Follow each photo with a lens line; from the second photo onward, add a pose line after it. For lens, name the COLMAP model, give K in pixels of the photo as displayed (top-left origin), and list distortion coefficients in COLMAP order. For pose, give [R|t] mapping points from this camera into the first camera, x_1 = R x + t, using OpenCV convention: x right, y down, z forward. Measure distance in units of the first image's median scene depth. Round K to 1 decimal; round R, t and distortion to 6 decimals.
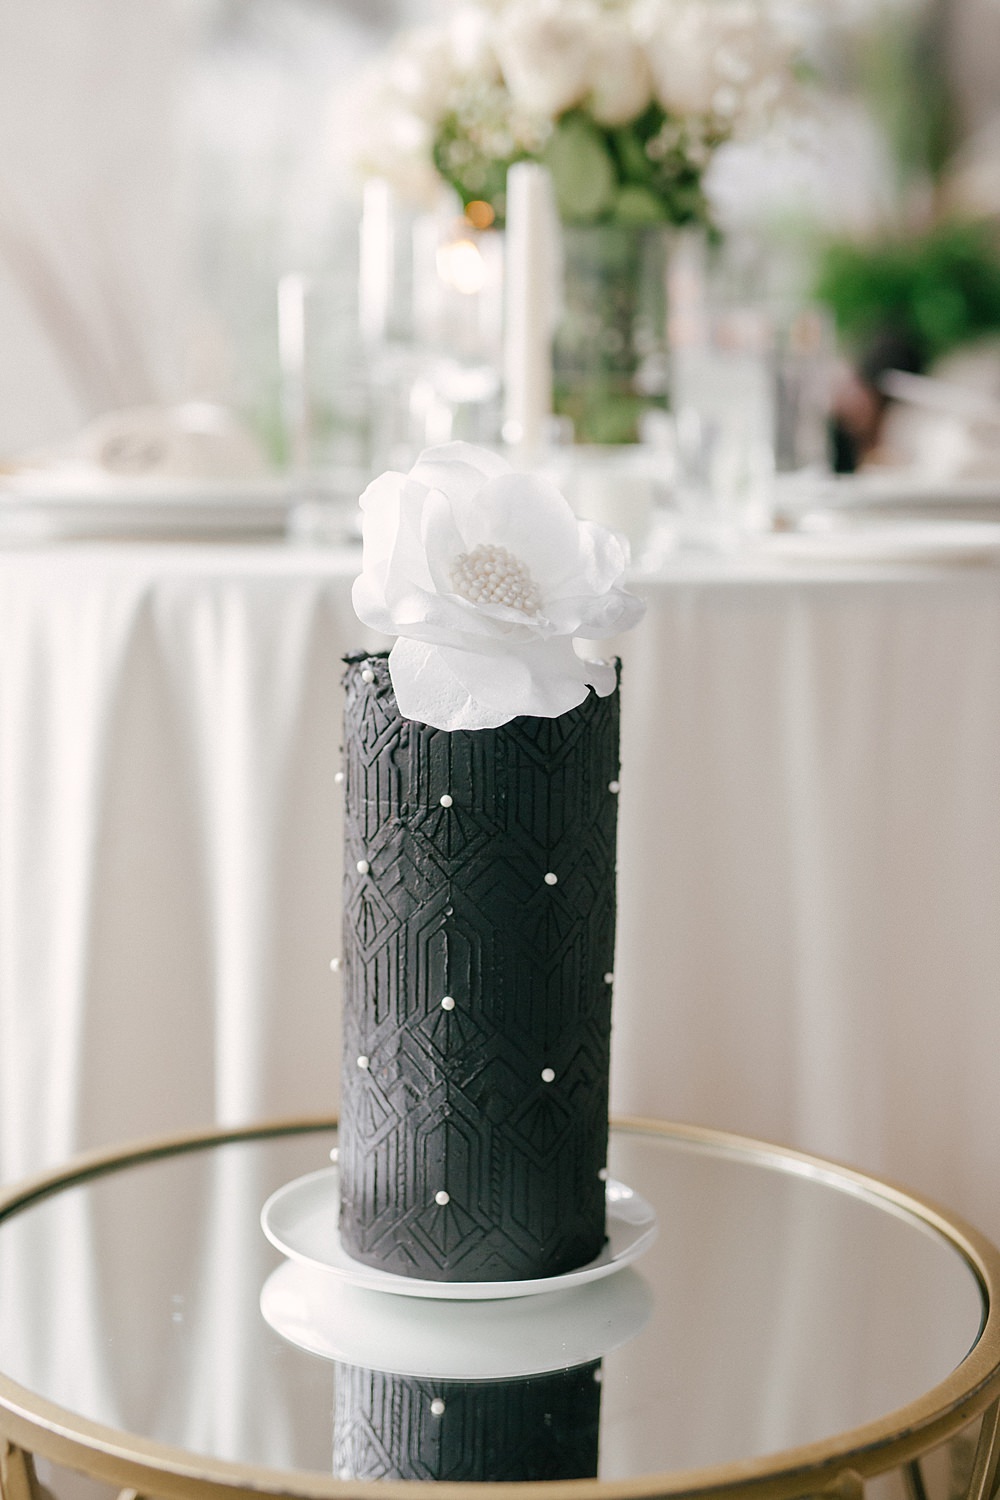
lens RADIAL K [[2110.7, 0, 500.0], [0, 2110.7, 750.0], [0, 0, 1]] dist [-0.010240, 0.071647]
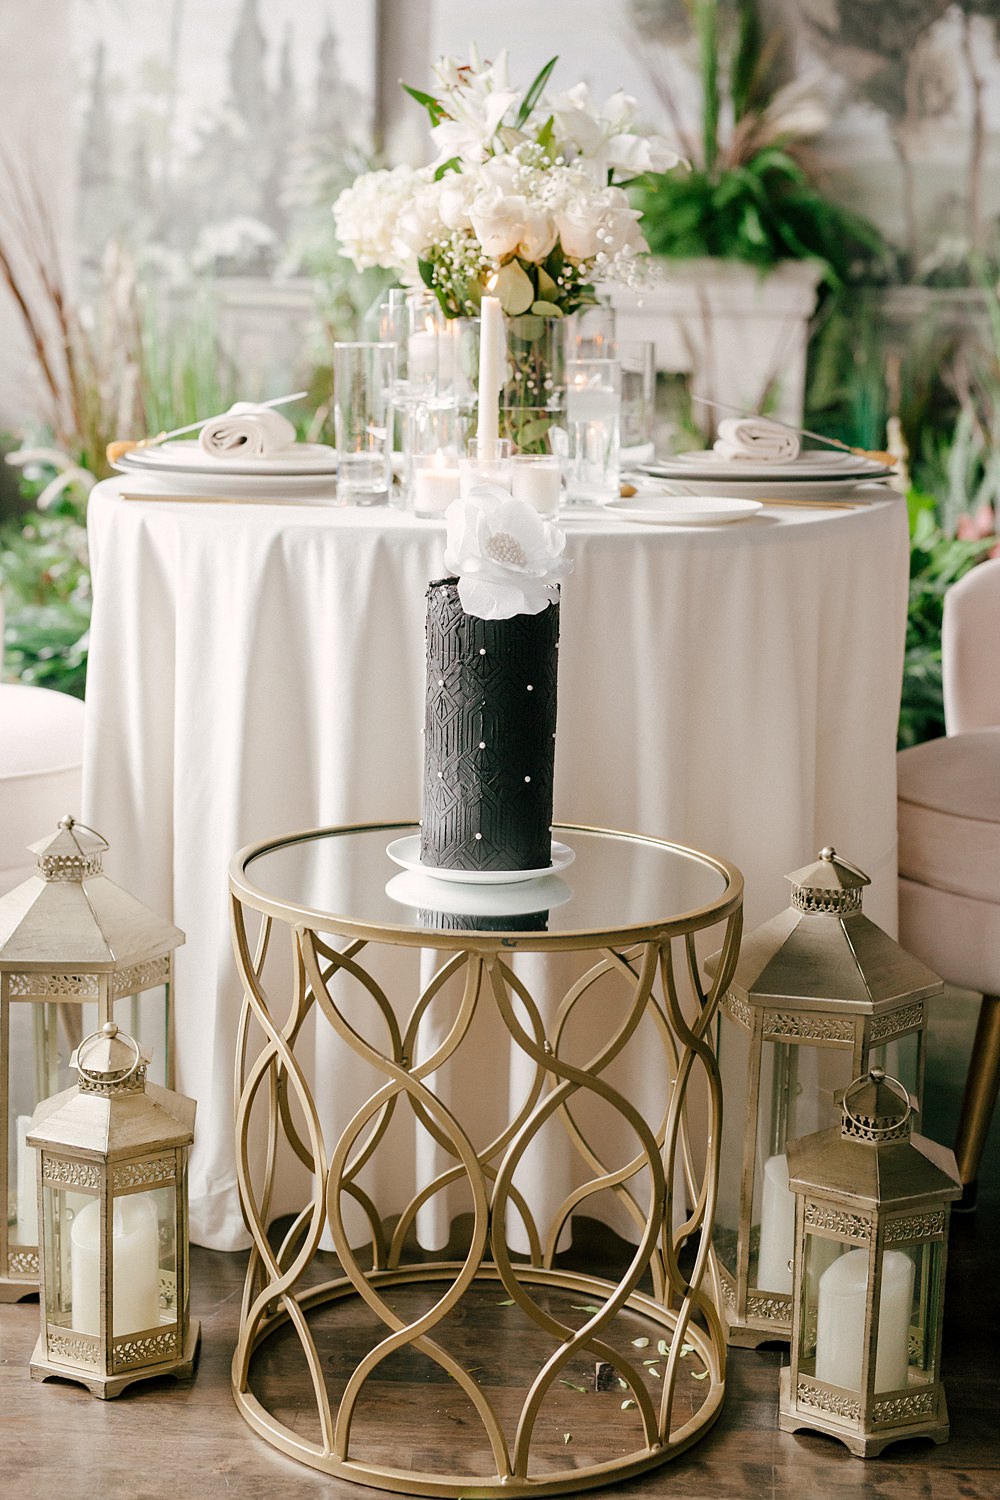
lens RADIAL K [[2118.0, 0, 507.6], [0, 2118.0, 746.3], [0, 0, 1]] dist [0.000261, 0.018437]
pose [[0.996222, -0.004730, 0.086718, -0.183191], [-0.000748, 0.998011, 0.063040, -0.015638], [-0.086843, -0.062867, 0.994236, -1.137787]]
